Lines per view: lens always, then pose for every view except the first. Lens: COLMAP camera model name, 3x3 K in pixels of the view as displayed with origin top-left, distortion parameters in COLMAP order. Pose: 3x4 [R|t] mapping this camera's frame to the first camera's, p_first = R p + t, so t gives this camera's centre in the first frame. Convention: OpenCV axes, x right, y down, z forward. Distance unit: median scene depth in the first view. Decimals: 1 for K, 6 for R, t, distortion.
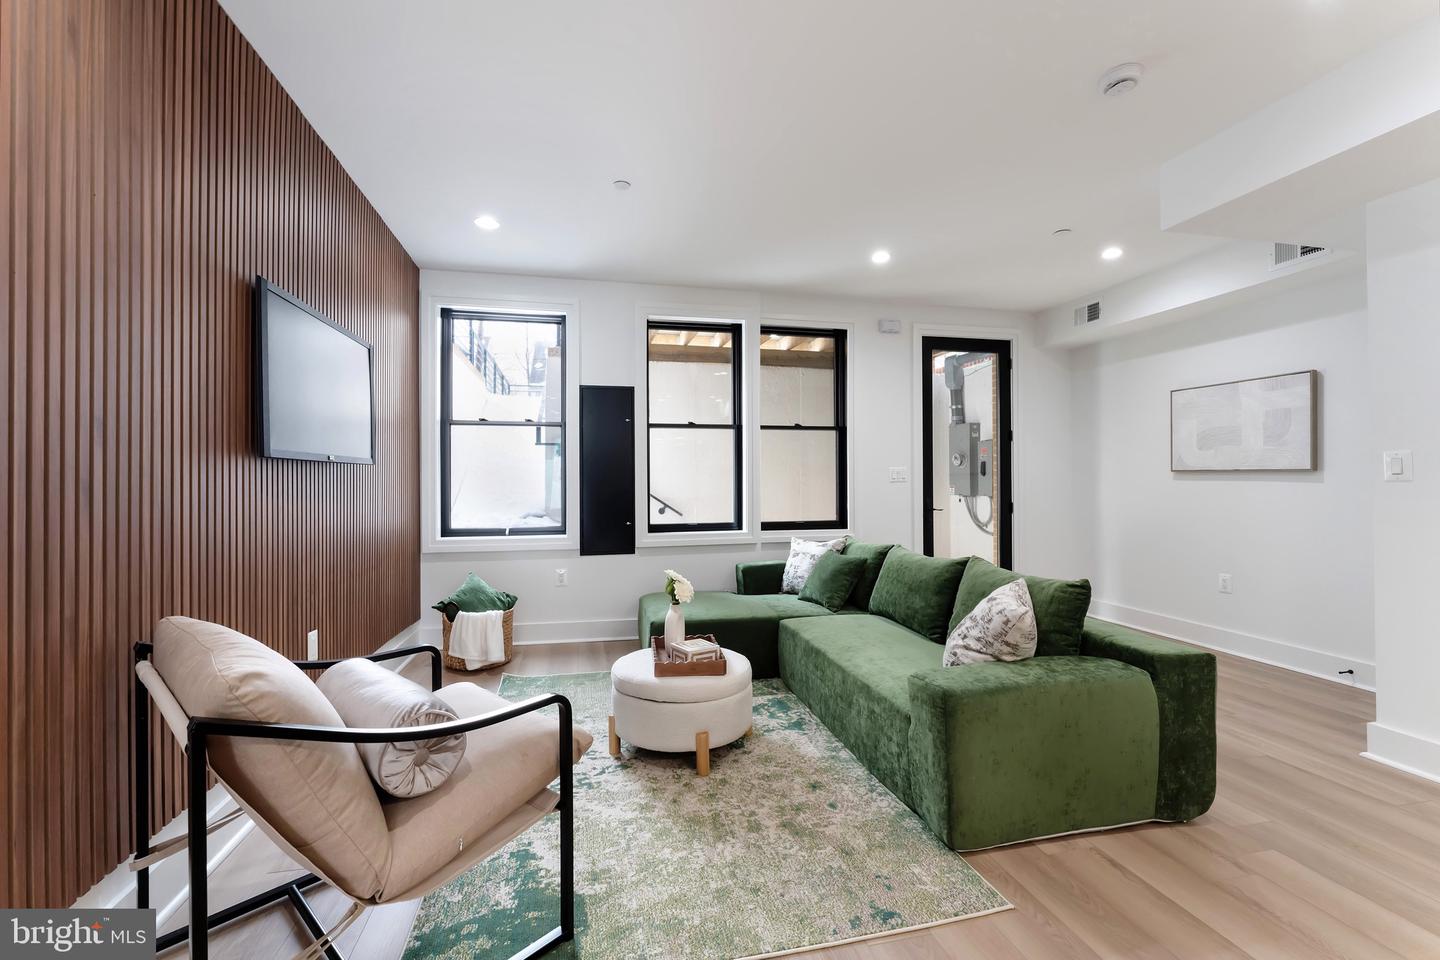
lens RADIAL K [[603.0, 0, 709.5], [0, 603.0, 477.6], [0, 0, 1]] dist [0.002321, 0.000078]
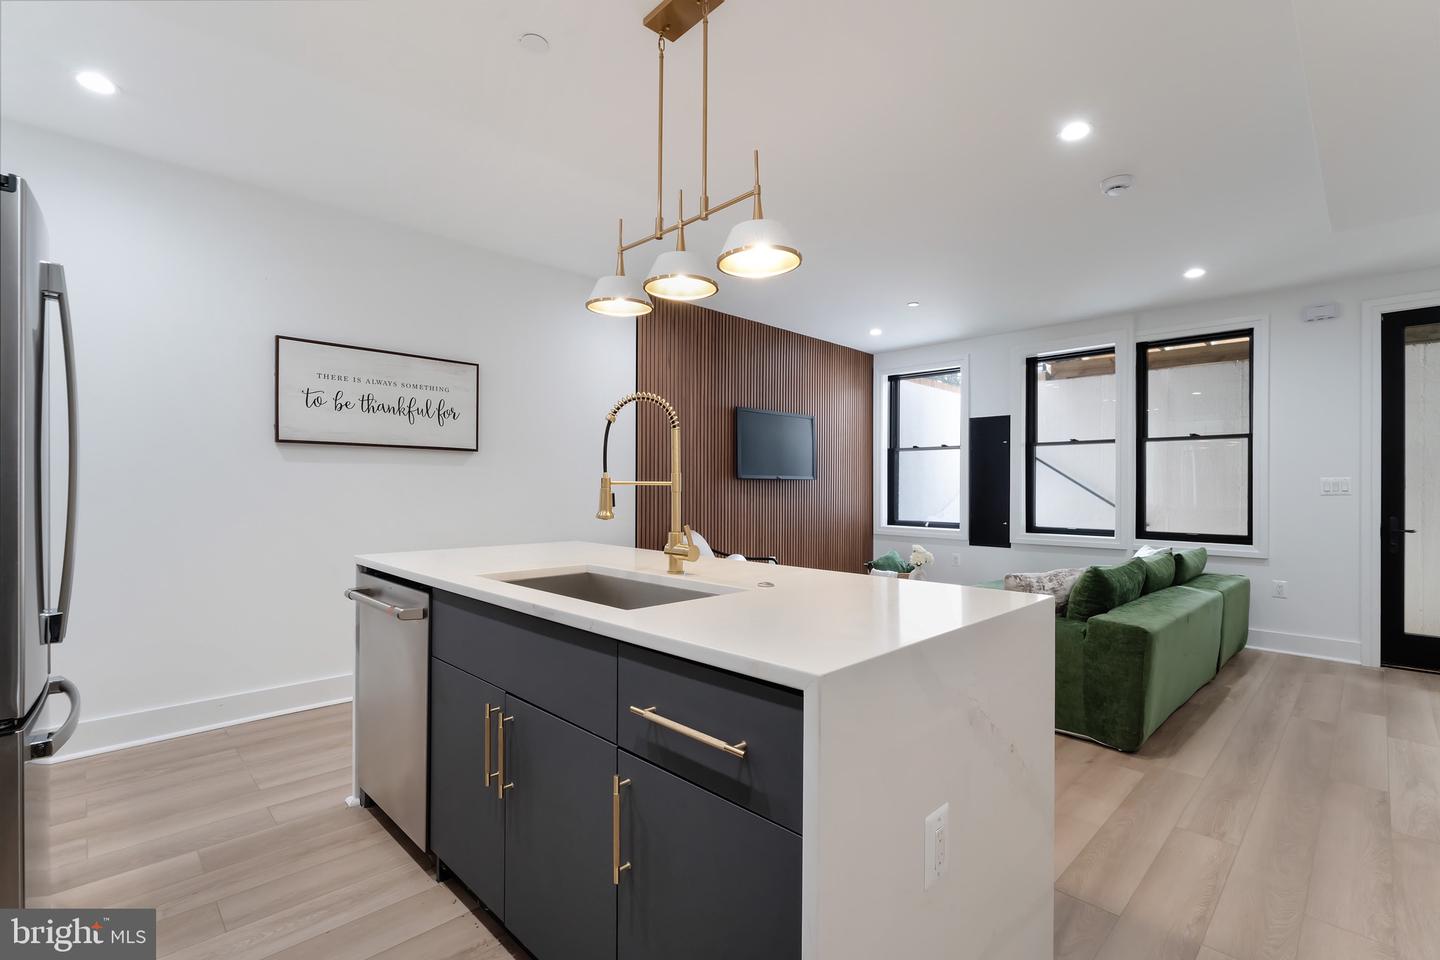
lens RADIAL K [[647.2, 0, 727.1], [0, 647.2, 485.0], [0, 0, 1]] dist [0.001942, -0.000430]
pose [[0.534165, 0.007061, -0.845351, 0.713572], [-0.001981, 0.999973, 0.007100, -0.013578], [0.845378, -0.002118, 0.534164, -0.225968]]
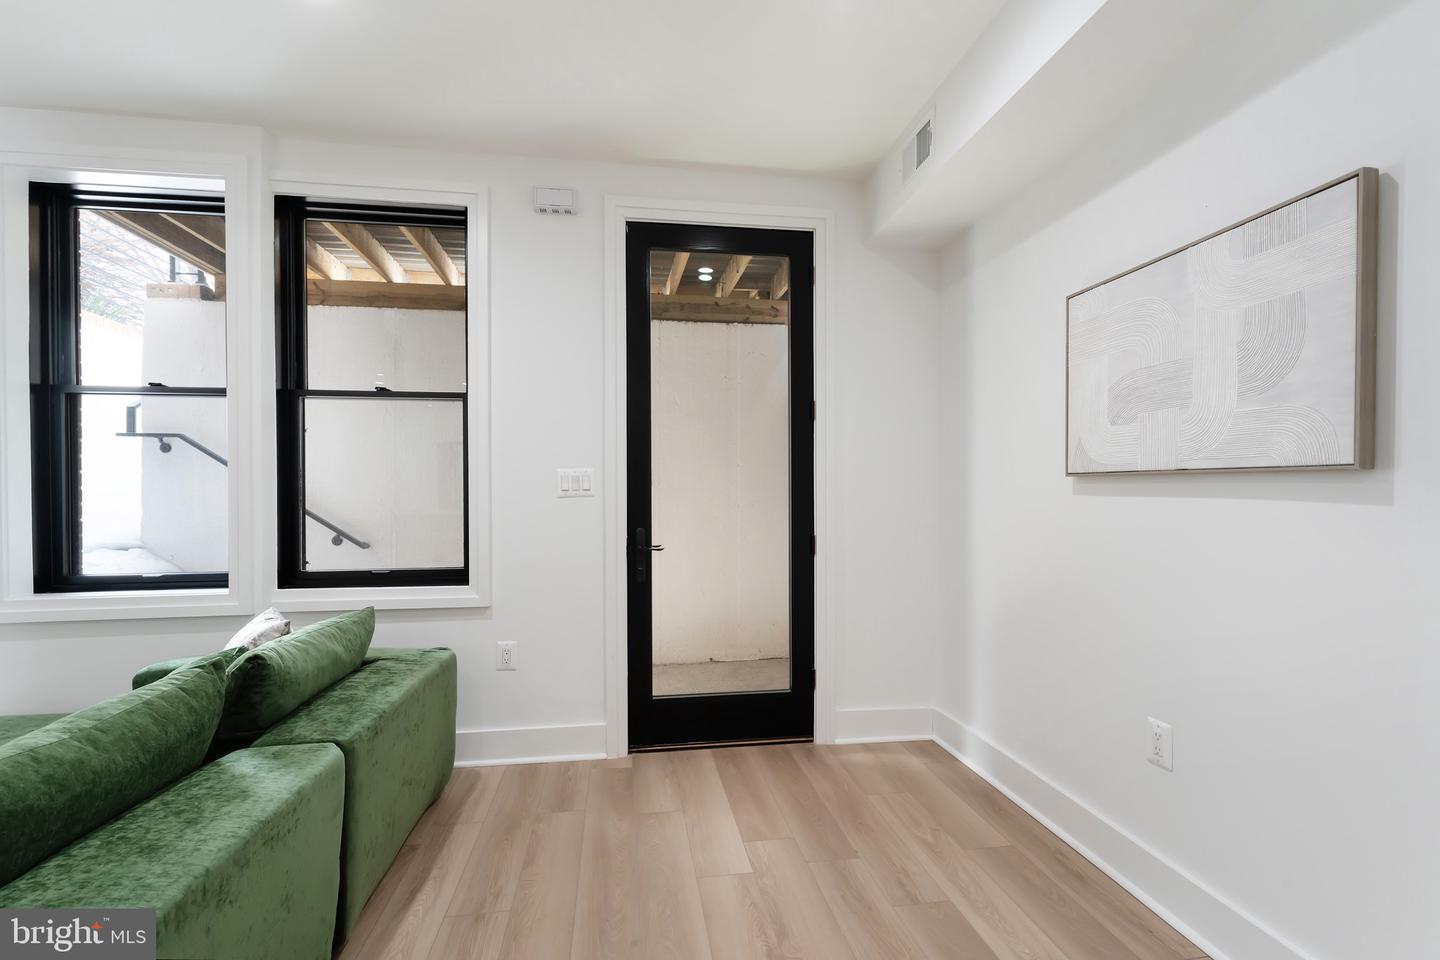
lens RADIAL K [[647.2, 0, 725.7], [0, 647.2, 499.6], [0, 0, 1]] dist [0.001942, -0.000430]
pose [[0.997992, 0.003935, -0.063210, 0.550073], [-0.003126, 0.999912, 0.012888, 0.002184], [0.063255, -0.012664, 0.997917, 0.507198]]
